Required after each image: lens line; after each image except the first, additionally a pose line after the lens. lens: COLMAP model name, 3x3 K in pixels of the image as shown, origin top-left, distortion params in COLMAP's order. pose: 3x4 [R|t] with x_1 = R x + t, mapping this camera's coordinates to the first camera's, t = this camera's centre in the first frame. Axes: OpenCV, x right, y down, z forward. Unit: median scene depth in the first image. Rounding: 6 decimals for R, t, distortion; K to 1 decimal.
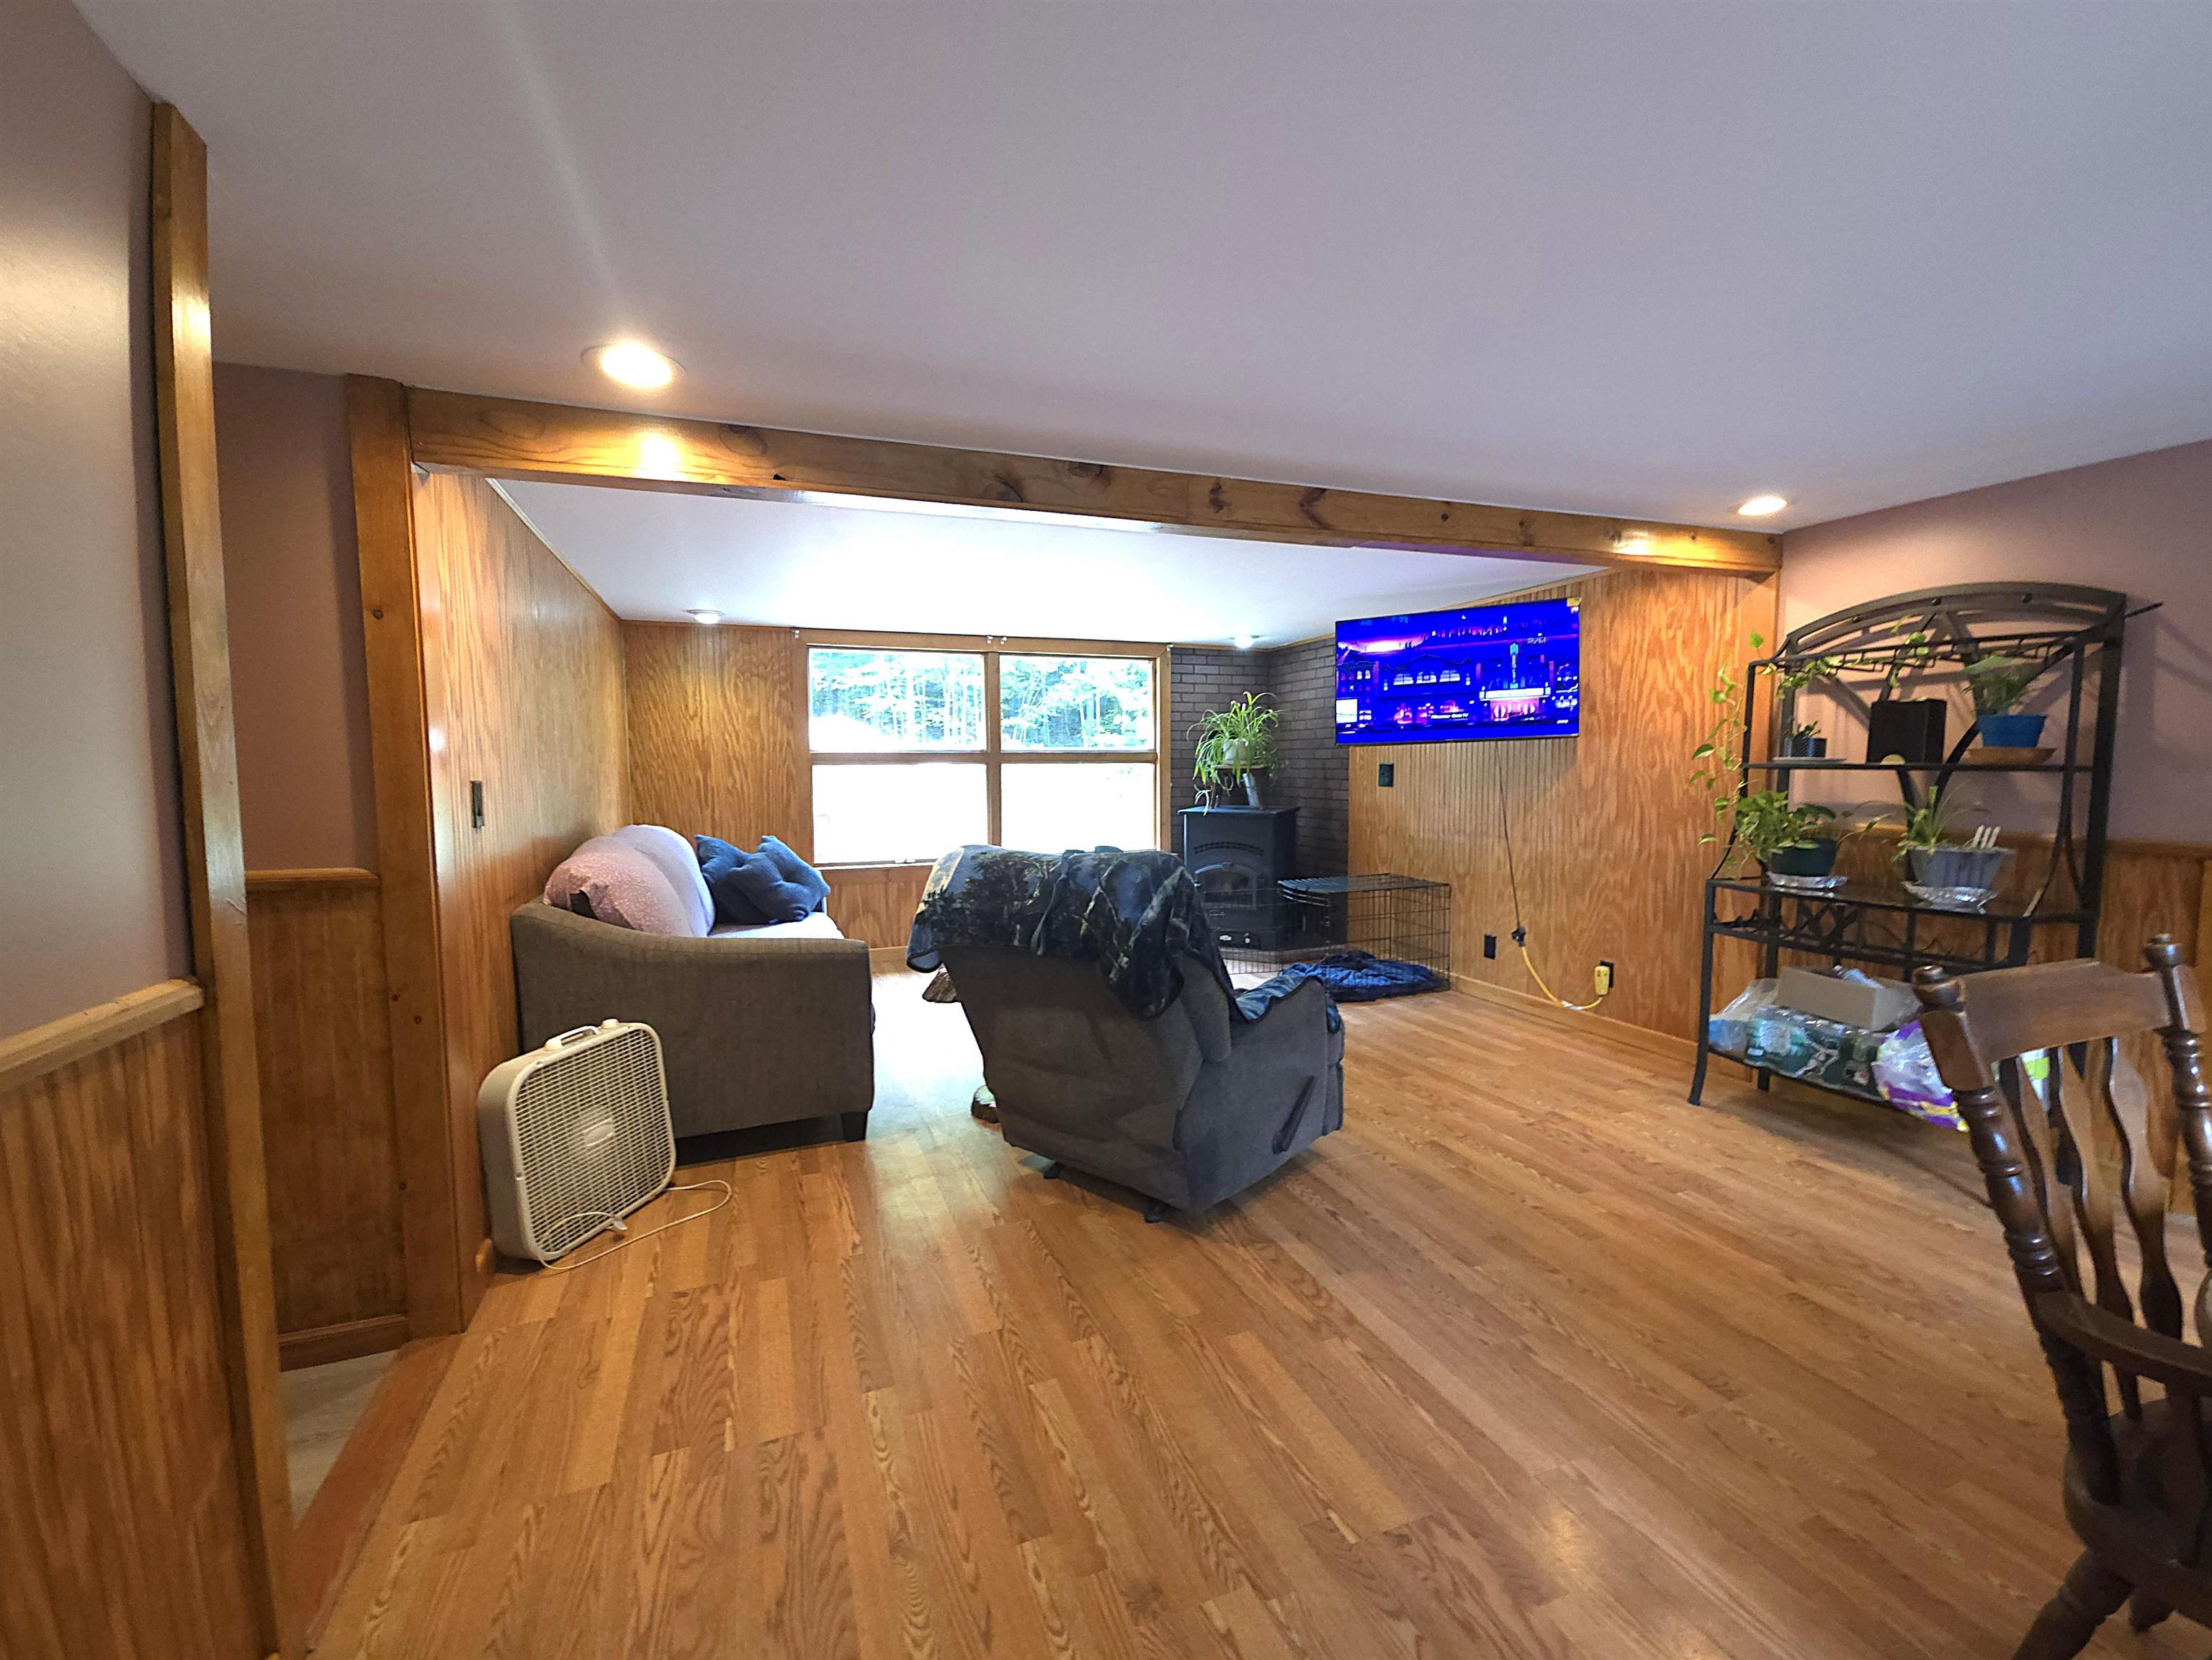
lens RADIAL K [[902.9, 0, 1091.6], [0, 902.9, 842.5], [0, 0, 1]] dist [0.002015, -0.002065]
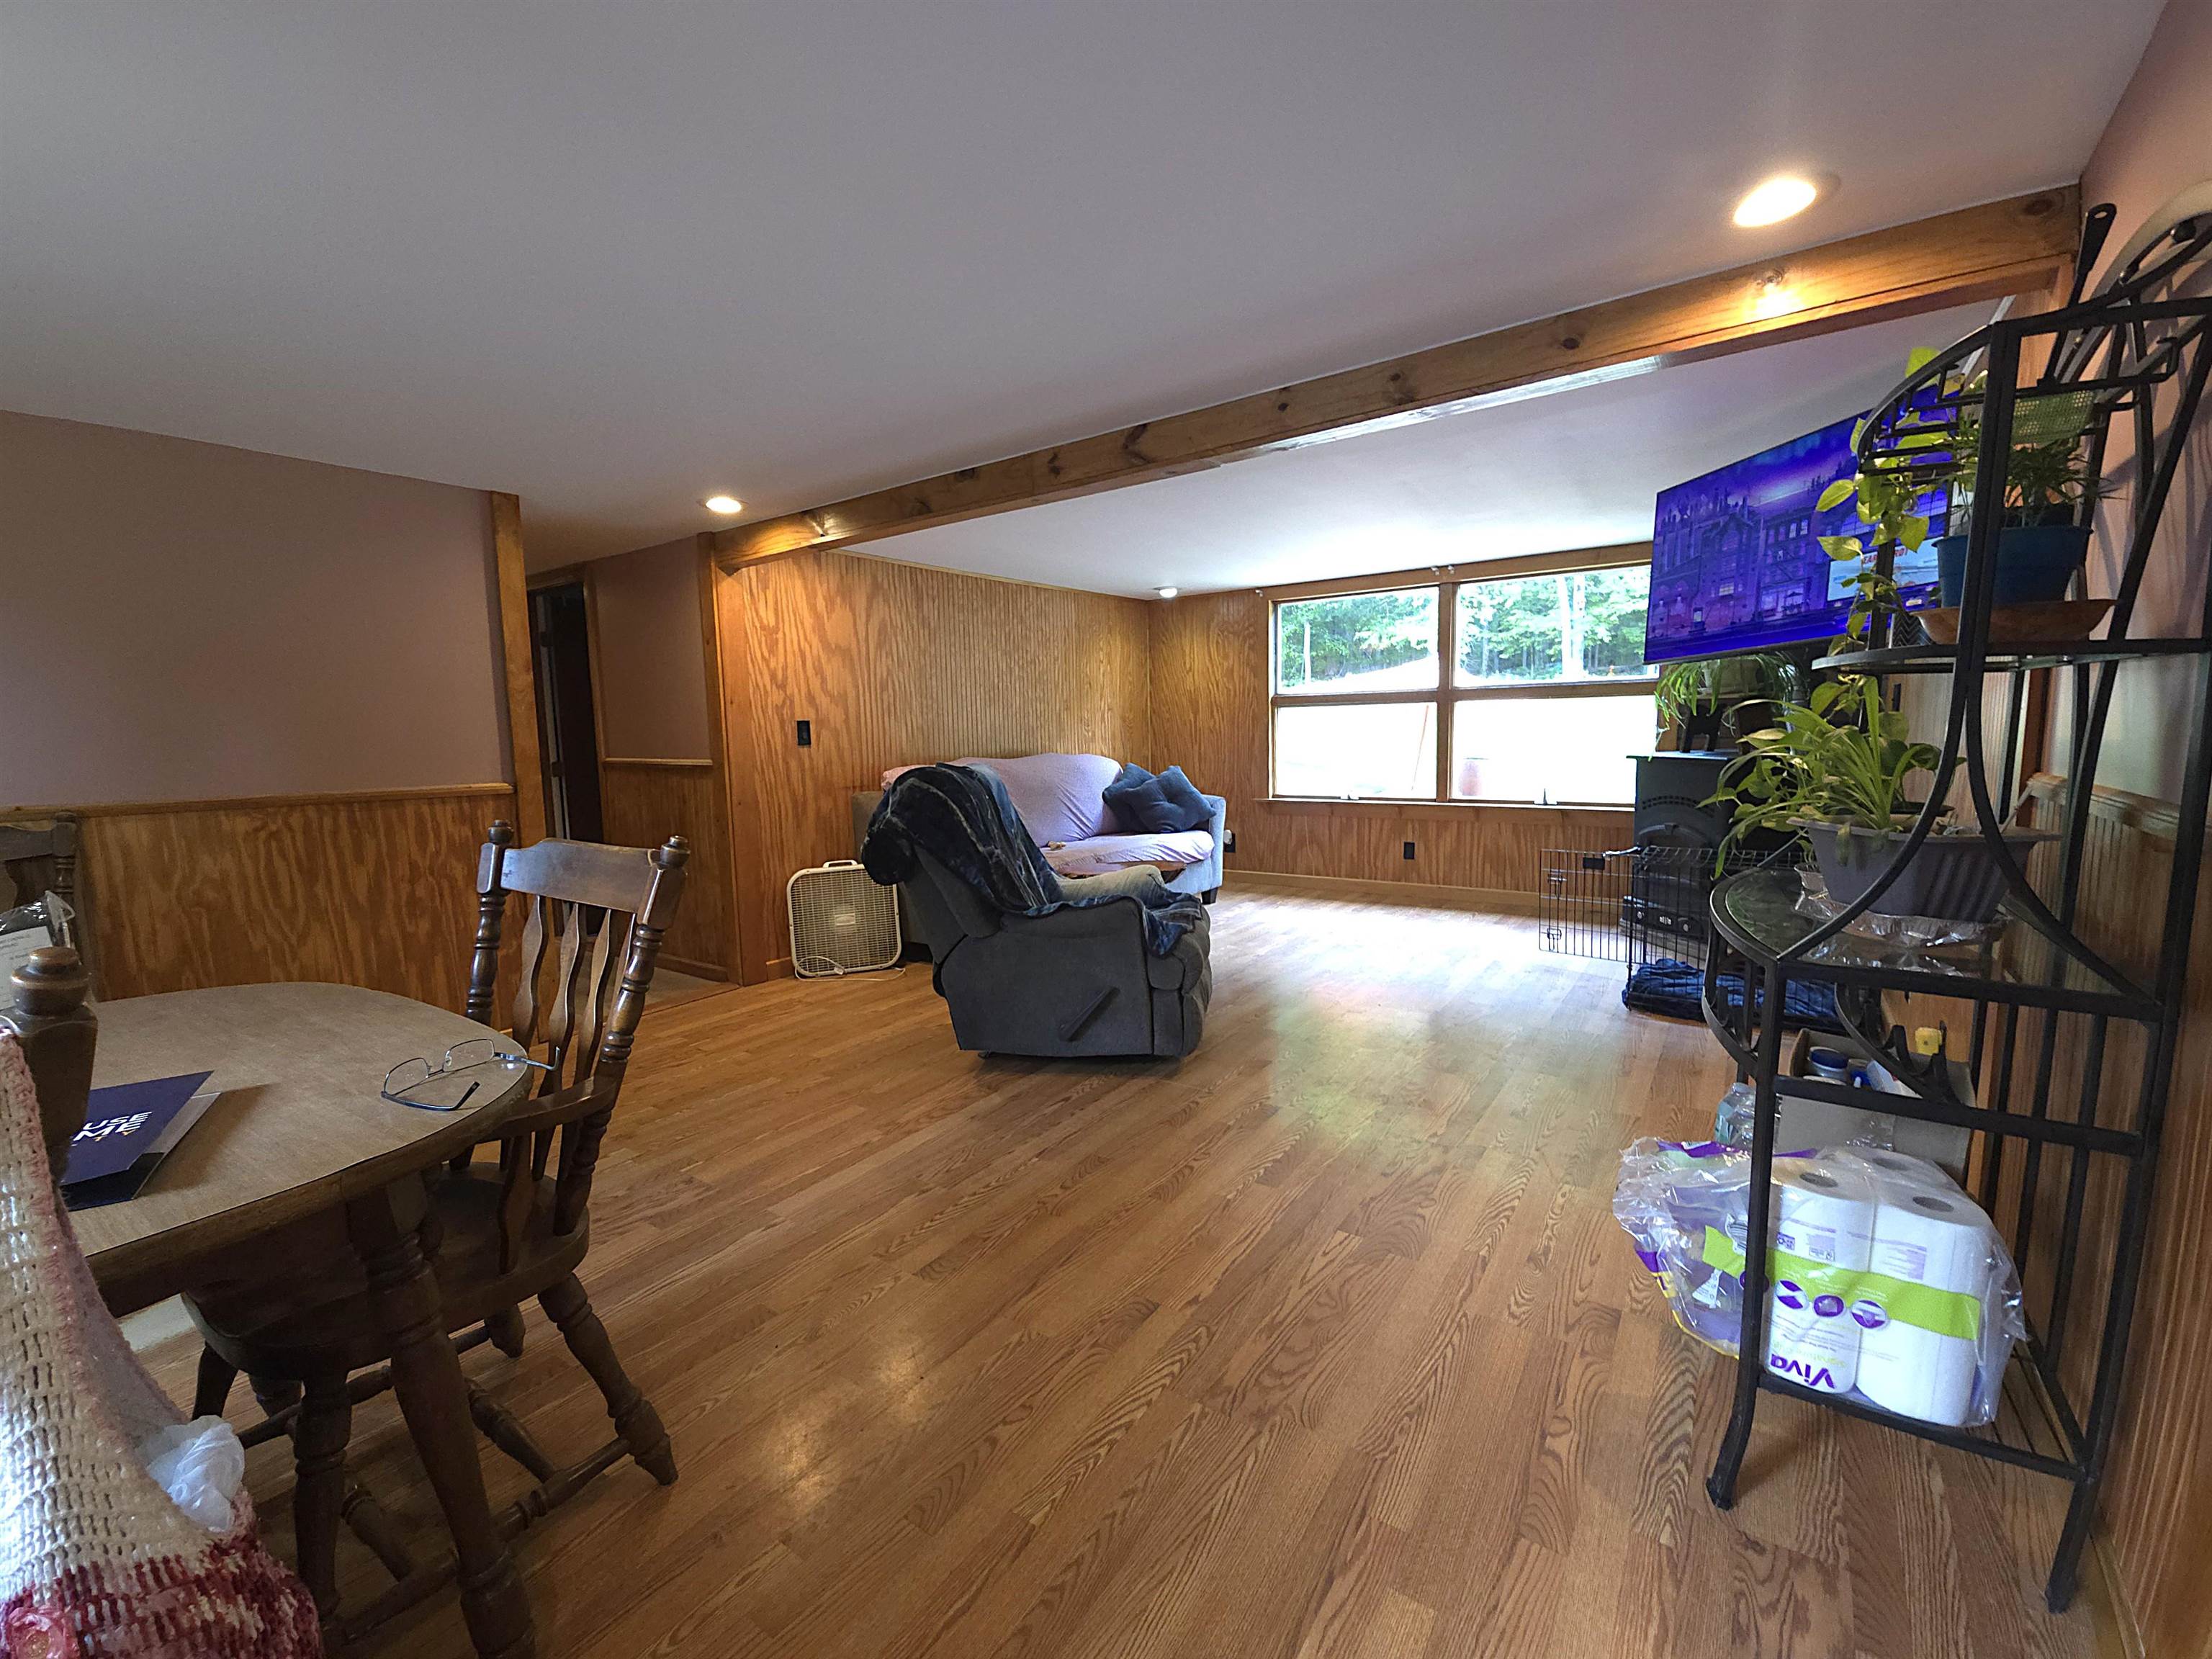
lens RADIAL K [[902.8, 0, 1110.4], [0, 902.8, 844.4], [0, 0, 1]] dist [0.002015, -0.002065]
pose [[0.577264, 0.099557, -0.810466, 0.770588], [-0.050149, 0.994988, 0.086504, -0.003564], [0.815016, -0.009291, 0.579364, 0.259192]]
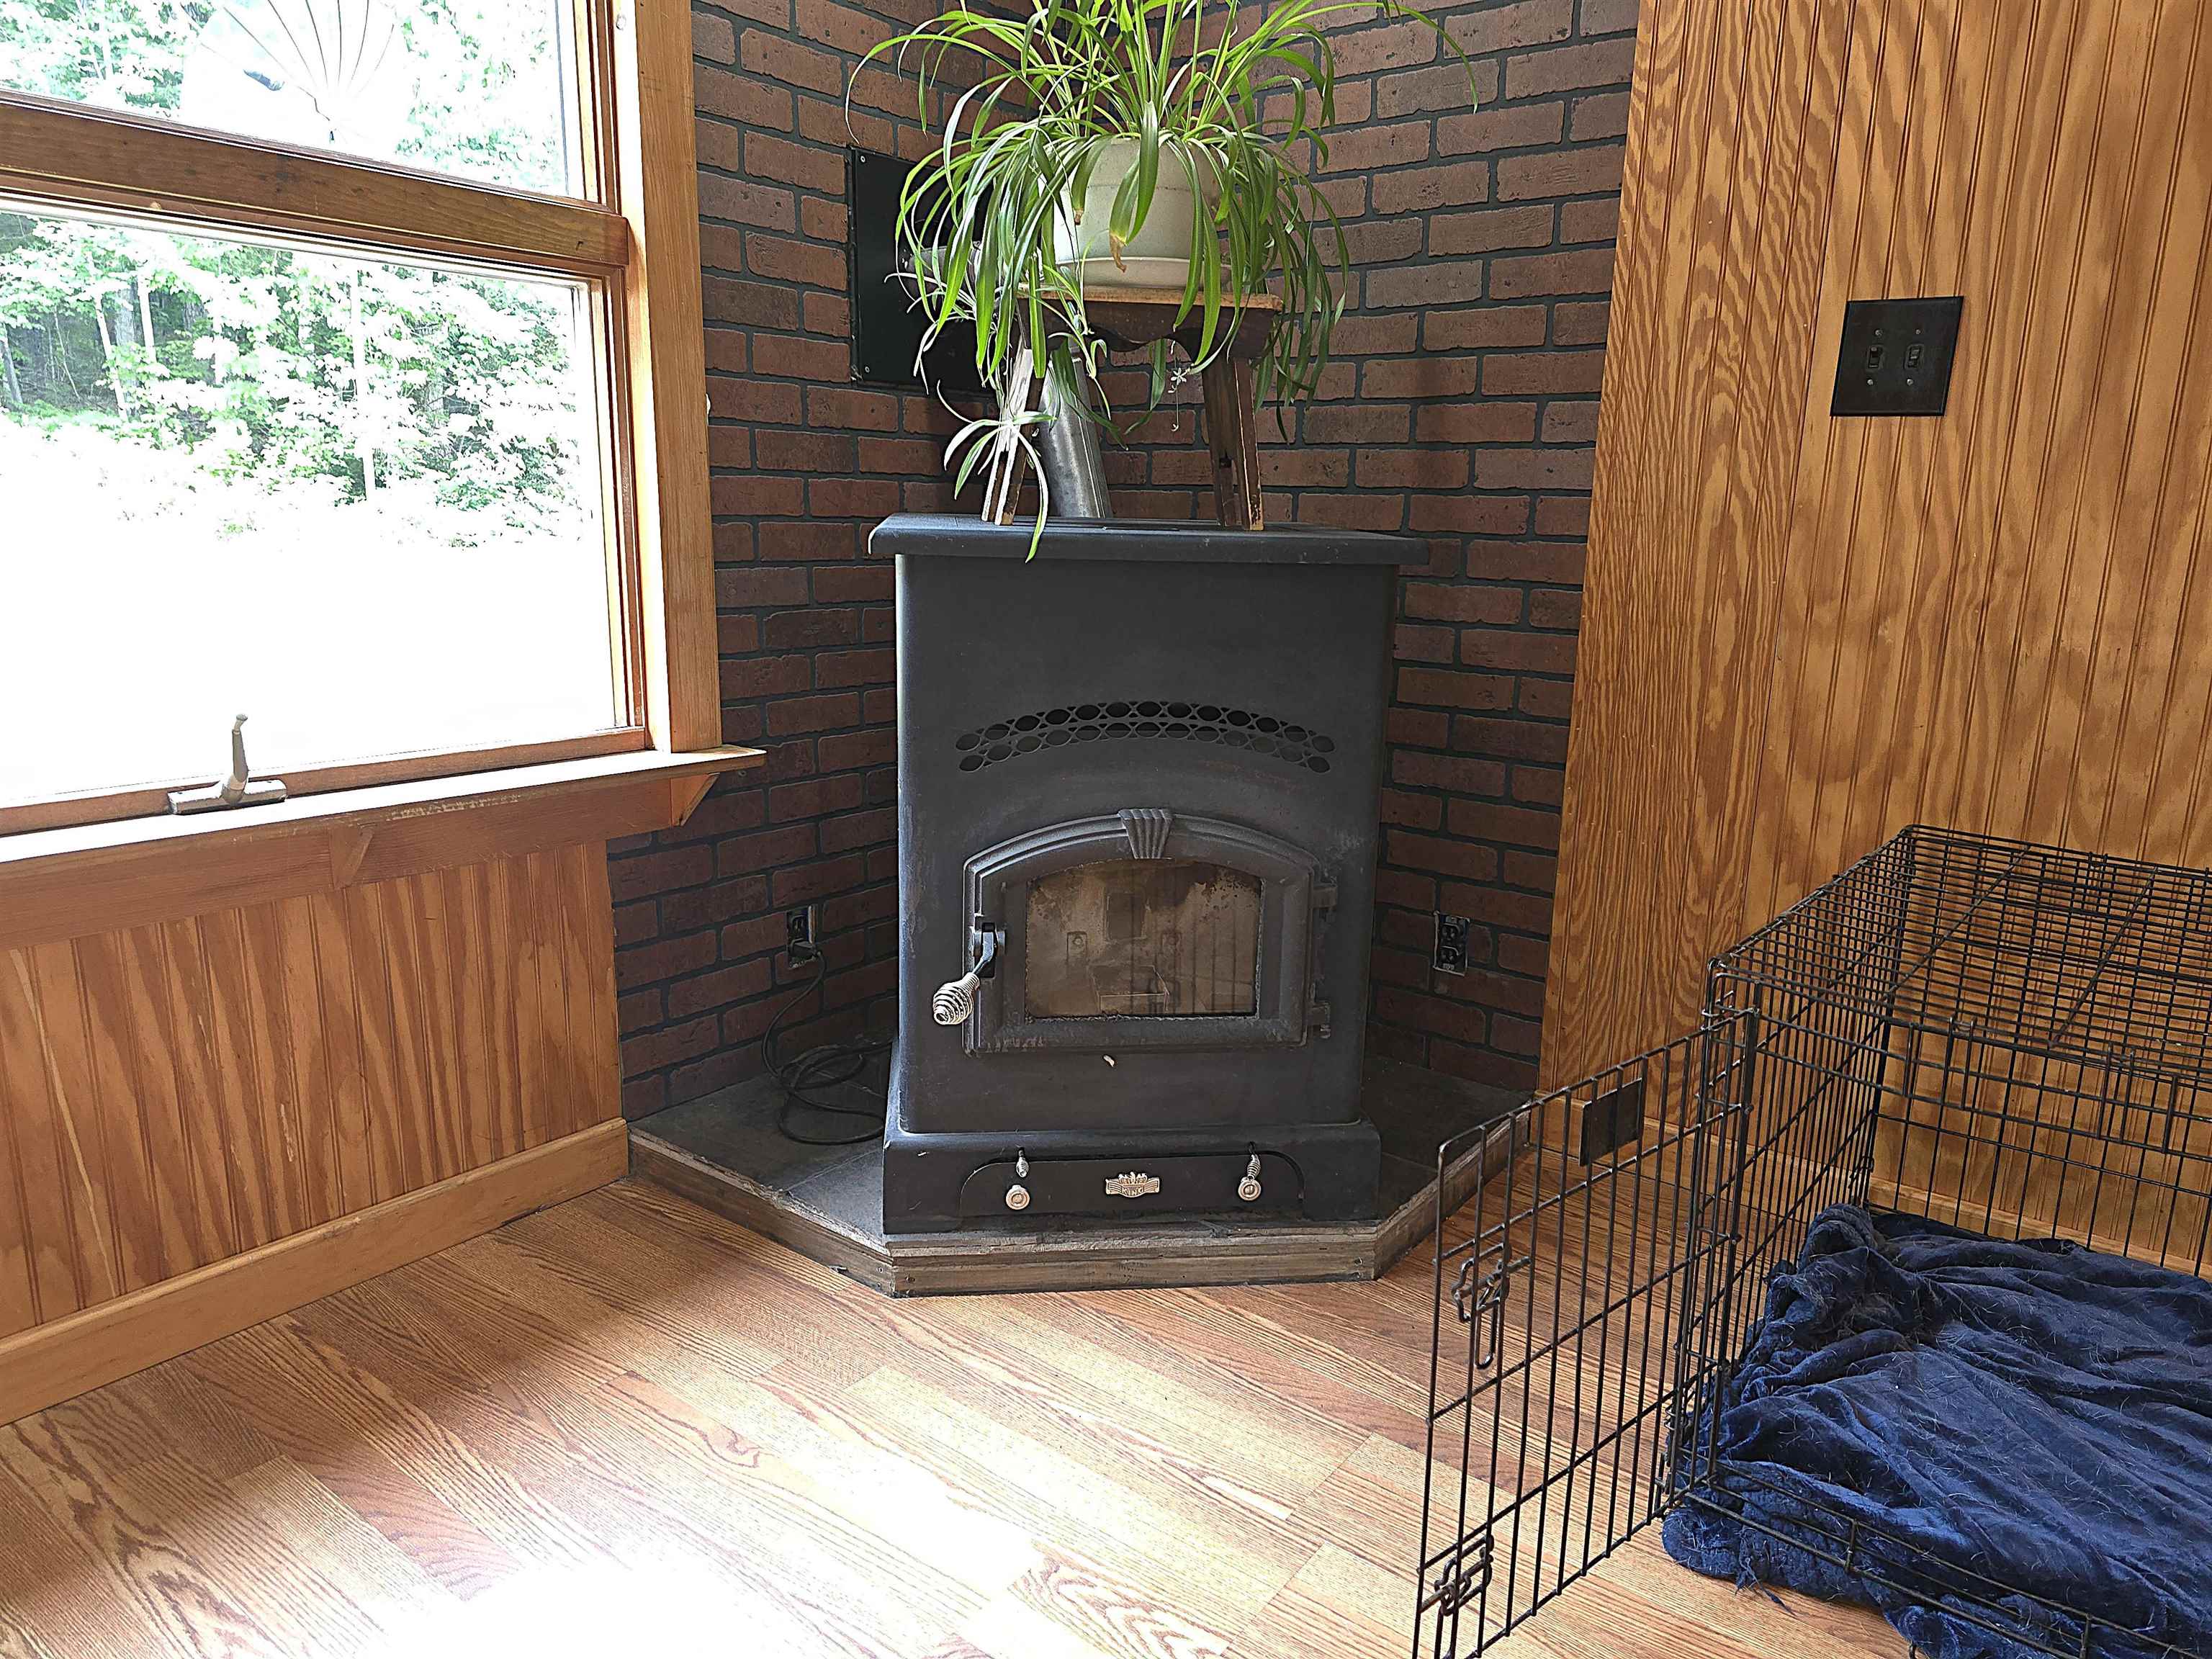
lens RADIAL K [[1456.9, 0, 1107.8], [0, 1456.9, 851.2], [0, 0, 1]] dist [0.058207, -0.046497]
pose [[0.843908, -0.101246, 0.526847, -0.030911], [0.018962, 0.987046, 0.159311, -0.029261], [-0.536152, -0.124454, 0.834897, 1.158173]]
